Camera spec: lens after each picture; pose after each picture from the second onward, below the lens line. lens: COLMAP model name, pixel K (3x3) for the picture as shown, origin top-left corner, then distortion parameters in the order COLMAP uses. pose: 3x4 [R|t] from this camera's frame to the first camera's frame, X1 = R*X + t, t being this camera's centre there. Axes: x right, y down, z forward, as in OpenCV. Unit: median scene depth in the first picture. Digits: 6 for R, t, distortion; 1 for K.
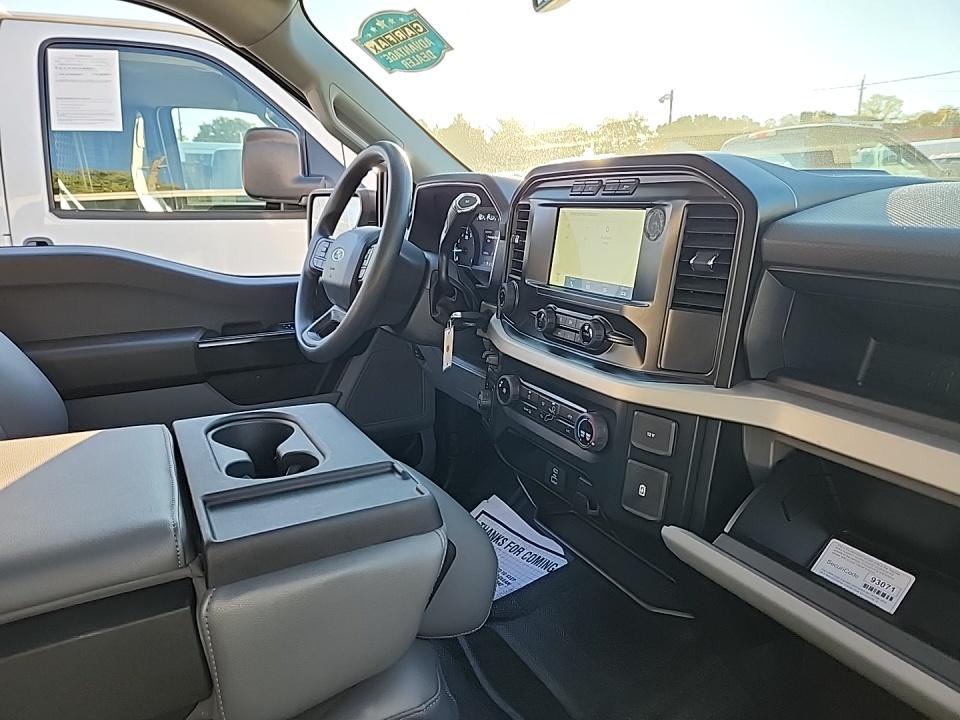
lens RADIAL K [[643.7, 0, 479.9], [0, 643.7, 362.6], [0, 0, 1]] dist [0.062894, -0.050494]
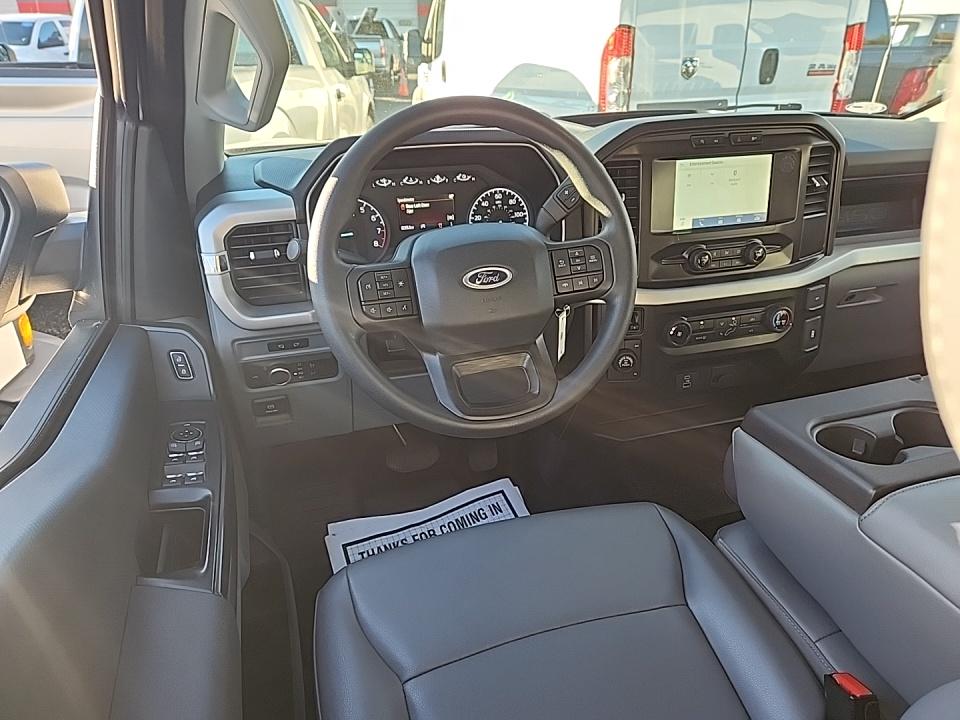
lens RADIAL K [[643.7, 0, 480.5], [0, 643.7, 360.7], [0, 0, 1]] dist [0.062894, -0.050494]
pose [[0.199173, -0.415599, 0.887473, -1.438614], [0.251223, 0.897007, 0.363683, -0.563246], [-0.947216, 0.150518, 0.283067, 1.409785]]
